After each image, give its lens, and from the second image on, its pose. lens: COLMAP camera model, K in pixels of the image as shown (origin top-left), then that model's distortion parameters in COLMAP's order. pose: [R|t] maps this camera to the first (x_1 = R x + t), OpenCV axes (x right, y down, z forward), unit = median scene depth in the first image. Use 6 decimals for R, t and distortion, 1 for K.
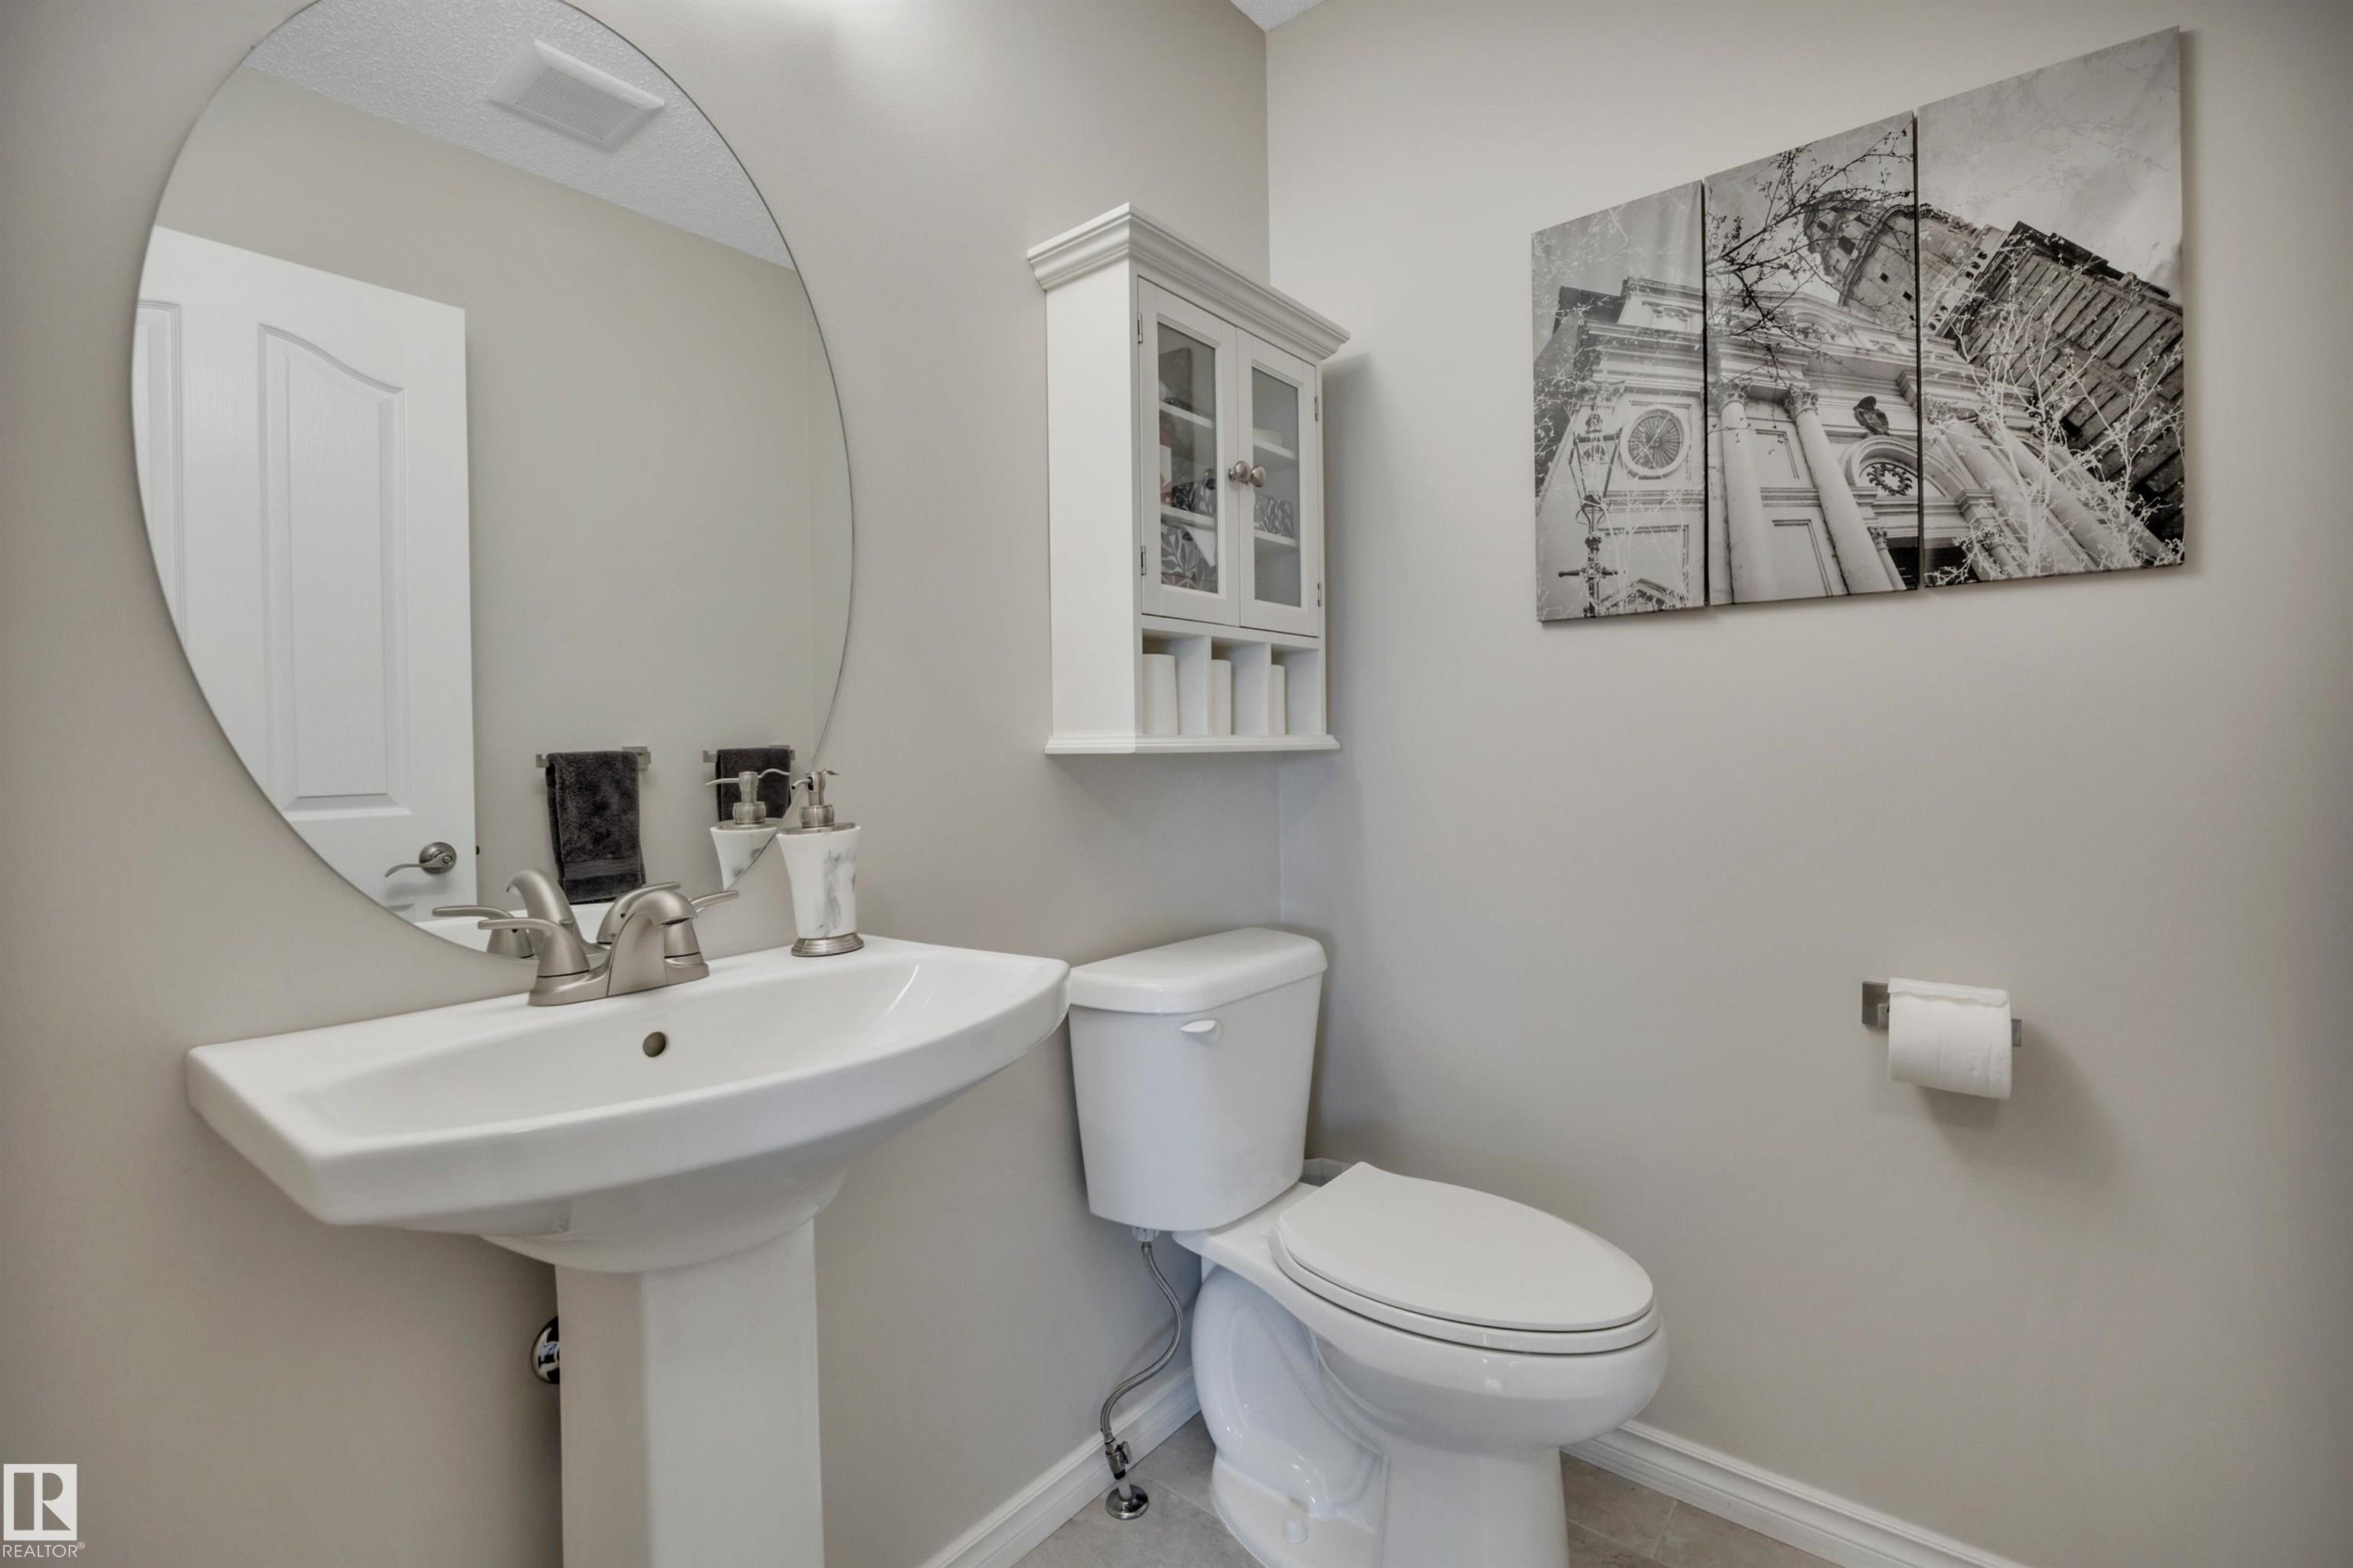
lens RADIAL K [[1025.5, 0, 1175.5], [0, 1025.5, 754.9], [0, 0, 1]] dist [-0.001759, 0.000051]
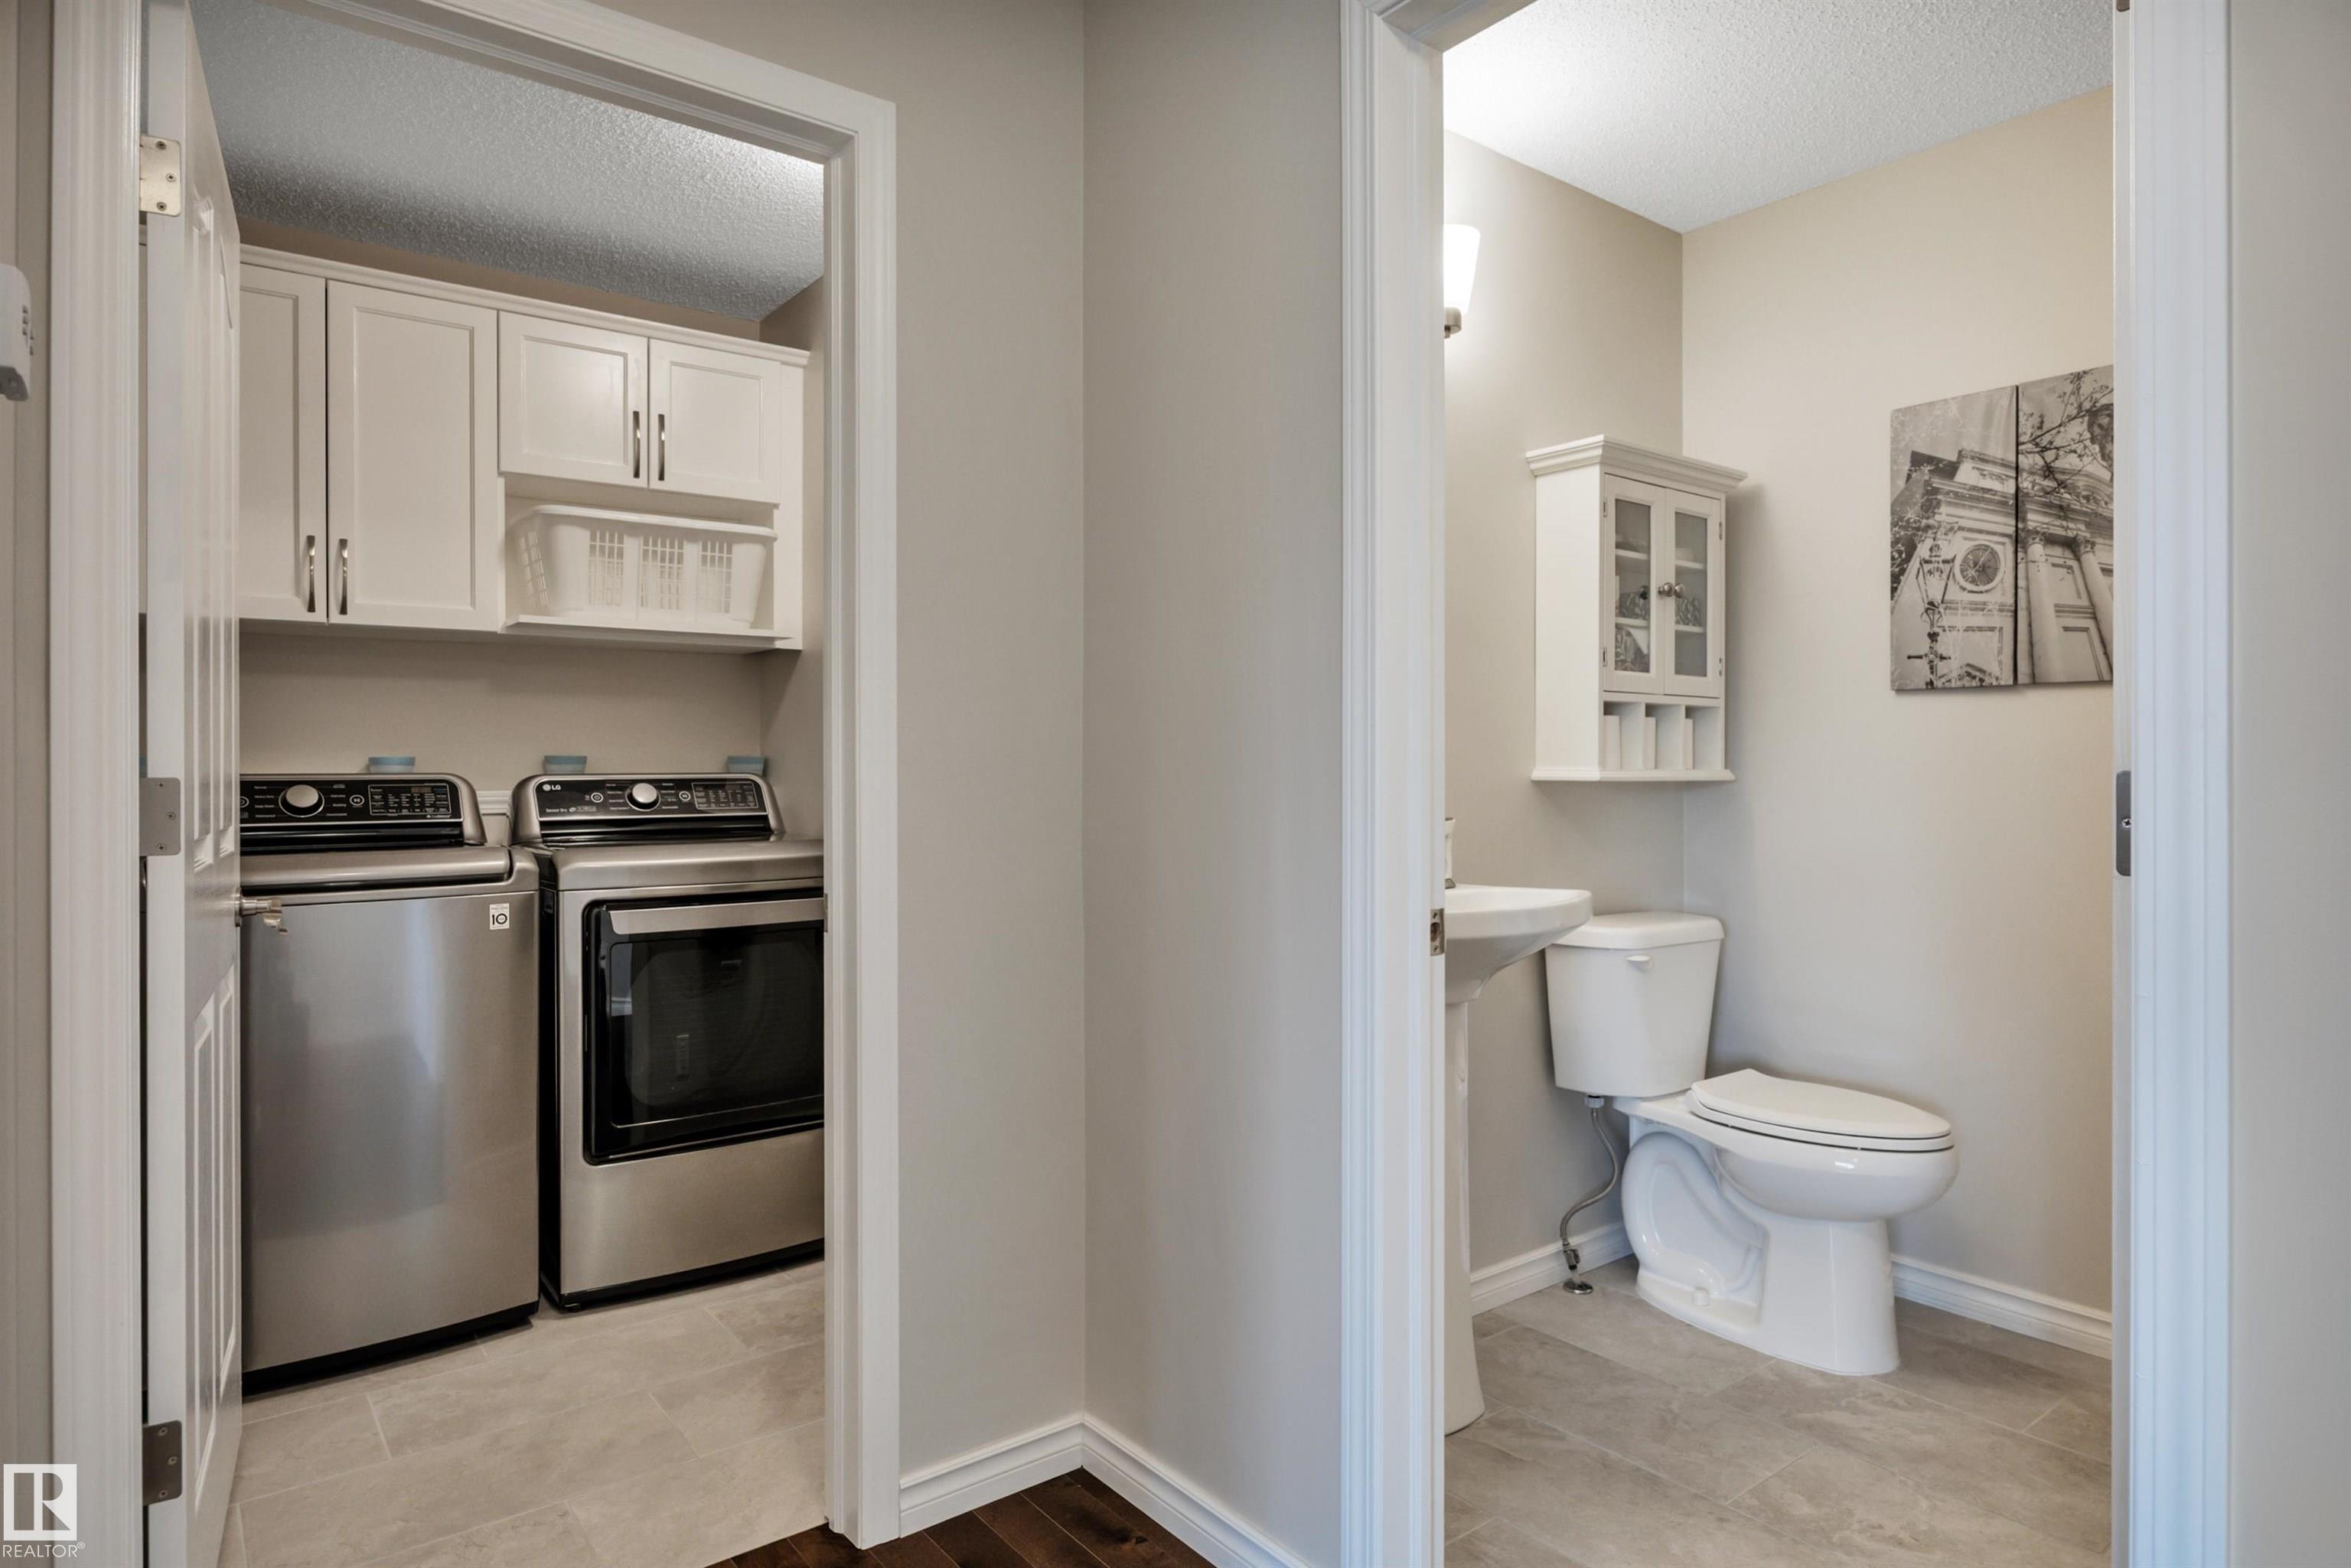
lens RADIAL K [[1332.1, 0, 1176.9], [0, 1332.1, 771.3], [0, 0, 1]] dist [0.008247, 0.000728]
pose [[0.977071, 0.014472, -0.212423, -0.218967], [-0.016195, 0.999849, -0.006377, 0.006749], [0.212299, 0.009671, 0.977157, -1.033991]]
